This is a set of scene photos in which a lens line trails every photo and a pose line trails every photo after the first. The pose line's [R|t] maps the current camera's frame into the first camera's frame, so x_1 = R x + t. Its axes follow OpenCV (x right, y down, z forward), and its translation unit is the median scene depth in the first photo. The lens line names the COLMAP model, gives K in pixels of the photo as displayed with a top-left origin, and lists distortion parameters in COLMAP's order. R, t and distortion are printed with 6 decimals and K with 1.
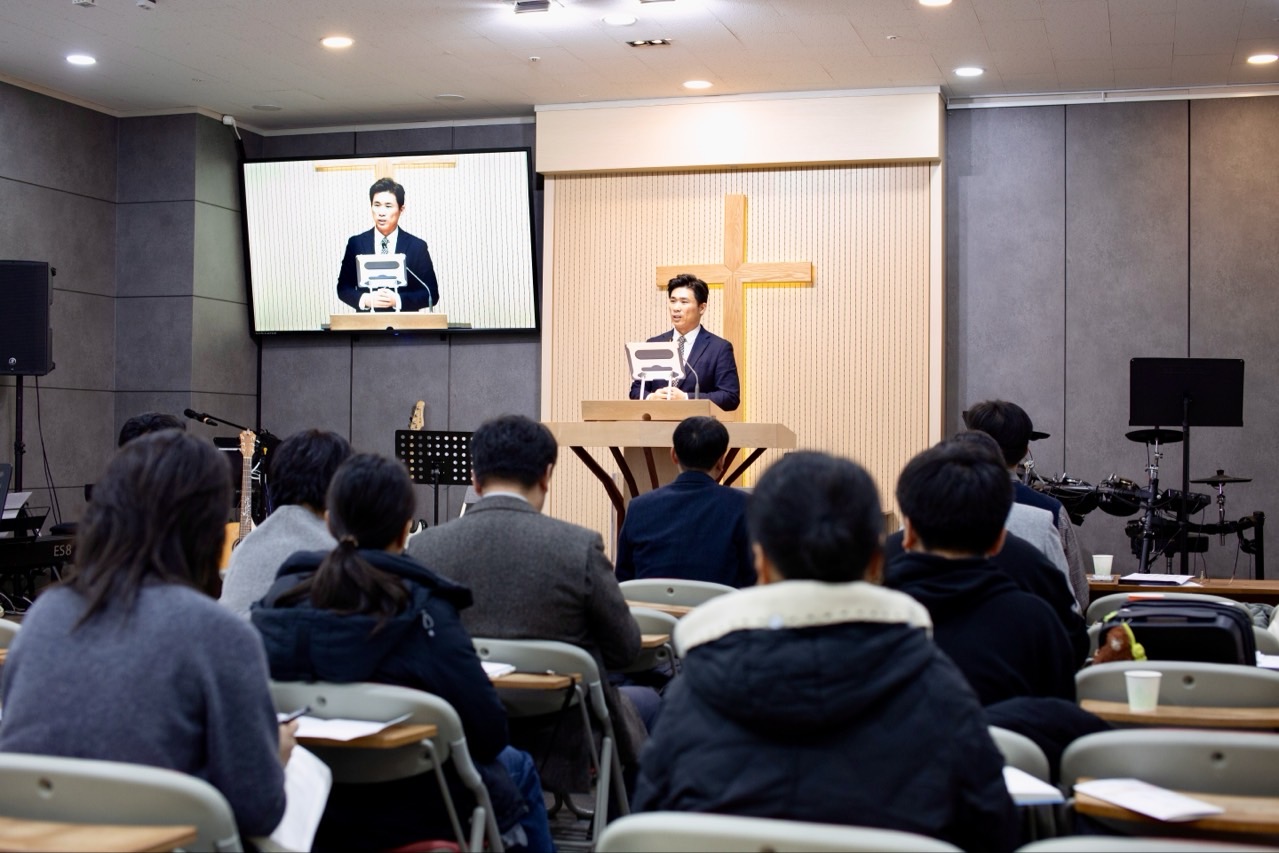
lens RADIAL K [[1722.8, 0, 639.3], [0, 1722.8, 434.1], [0, 0, 1]] dist [-0.082080, 0.000000]
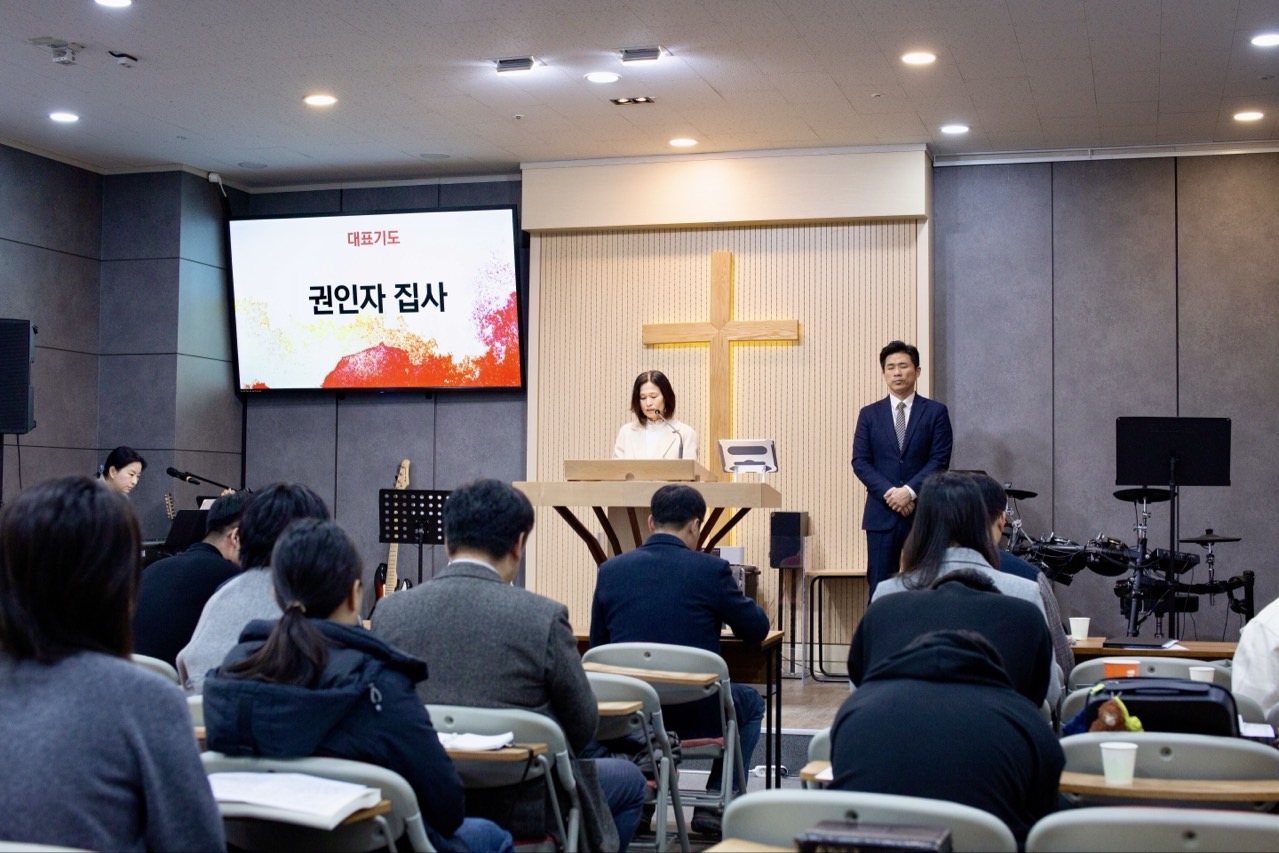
lens RADIAL K [[1722.8, 0, 641.1], [0, 1722.8, 430.0], [0, 0, 1]] dist [-0.082080, 0.000000]
pose [[0.999997, -0.000239, 0.002360, 0.007138], [0.000320, 0.999402, -0.034585, -0.002065], [-0.002351, 0.034586, 0.999399, 0.007406]]
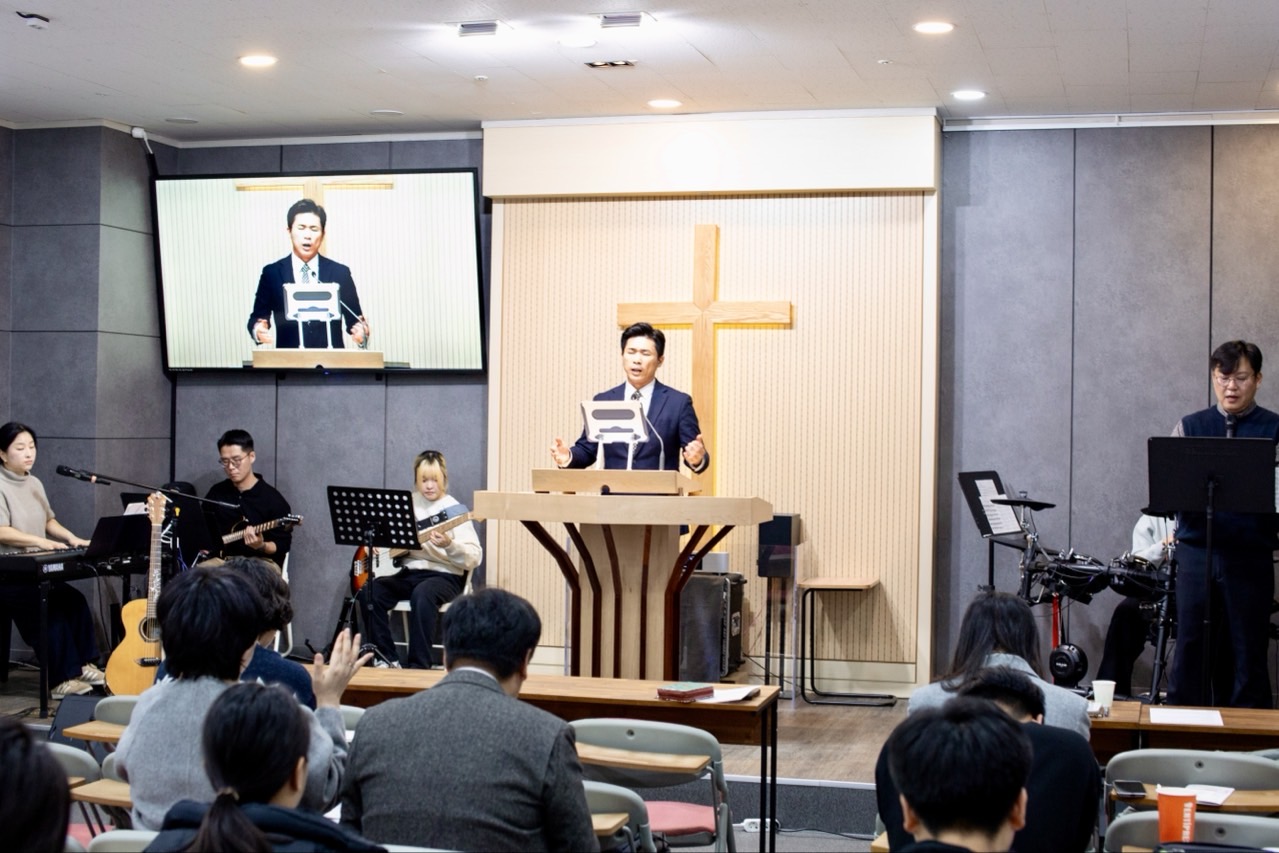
lens RADIAL K [[1853.0, 0, 643.9], [0, 1853.0, 434.6], [0, 0, 1]] dist [-0.082731, 0.000000]
pose [[0.999706, 0.004931, 0.023723, 0.001211], [-0.005185, 0.999930, 0.010658, -0.041374], [-0.023669, -0.010778, 0.999662, 0.038347]]
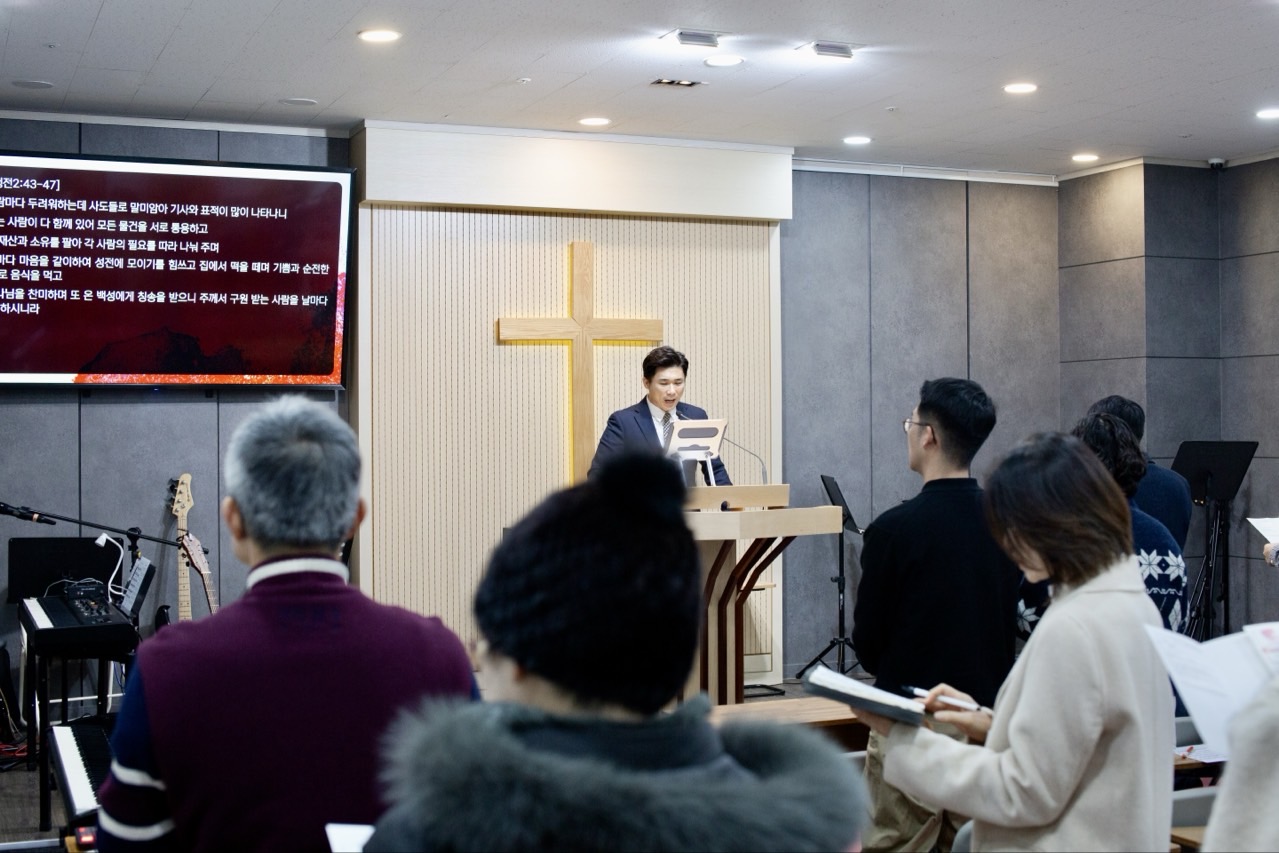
lens RADIAL K [[1722.8, 0, 656.4], [0, 1722.8, 421.5], [0, 0, 1]] dist [-0.082080, 0.000000]
pose [[0.771195, -0.009954, 0.636521, -0.512285], [0.009082, 0.999948, 0.004635, -0.049978], [-0.636534, 0.002206, 0.771246, 0.282965]]
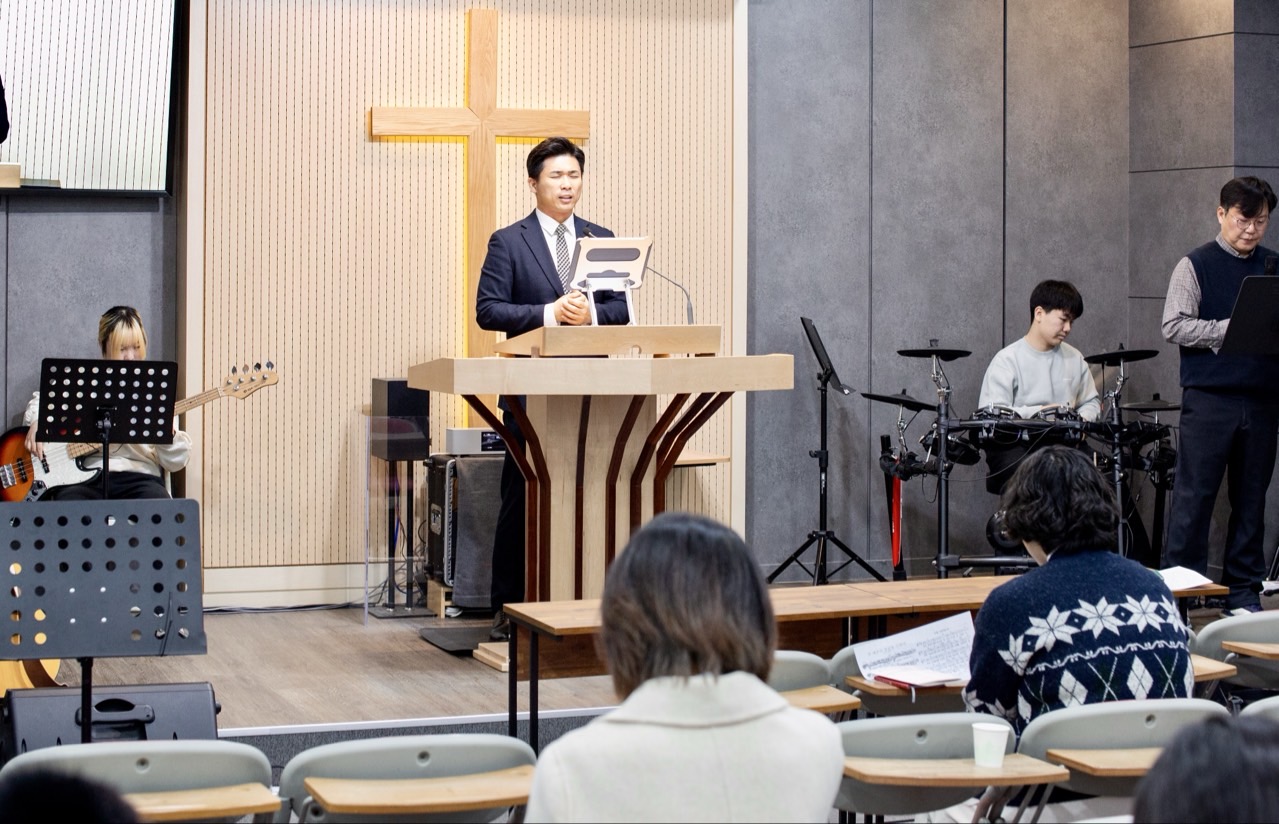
lens RADIAL K [[2348.3, 0, 603.6], [0, 2348.3, 235.9], [0, 0, 1]] dist [-0.097663, 0.000000]
pose [[0.801396, 0.004074, 0.598120, -0.493269], [-0.002130, 0.999990, -0.003957, -0.044845], [-0.598130, 0.001897, 0.801397, 0.212387]]
